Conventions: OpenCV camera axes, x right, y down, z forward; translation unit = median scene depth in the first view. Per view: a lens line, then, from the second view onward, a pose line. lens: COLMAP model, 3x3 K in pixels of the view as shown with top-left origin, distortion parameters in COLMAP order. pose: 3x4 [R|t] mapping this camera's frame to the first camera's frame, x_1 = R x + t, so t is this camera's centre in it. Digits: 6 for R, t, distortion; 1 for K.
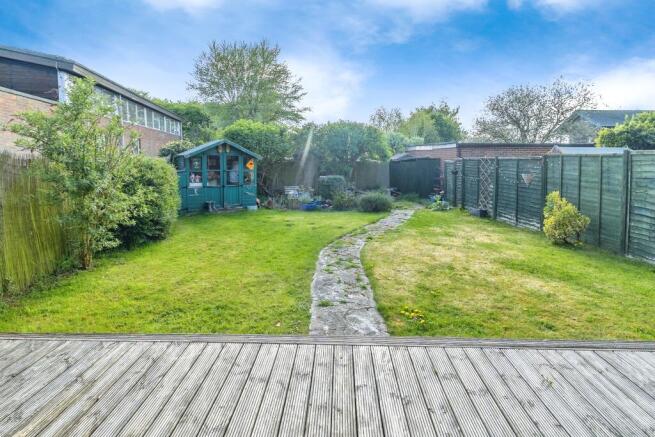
lens RADIAL K [[329.1, 0, 330.9], [0, 329.1, 160.1], [0, 0, 1]] dist [0.002259, 0.000000]
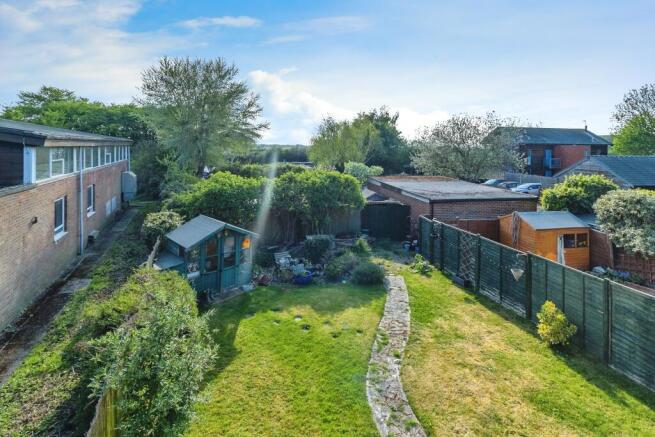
lens RADIAL K [[323.7, 0, 328.4], [0, 323.7, 133.0], [0, 0, 1]] dist [-0.002845, 0.000768]
pose [[0.982179, 0.006763, 0.187826, -0.183245], [0.002348, 0.998833, -0.048242, -0.261219], [-0.187933, 0.047824, 0.981017, -0.013261]]
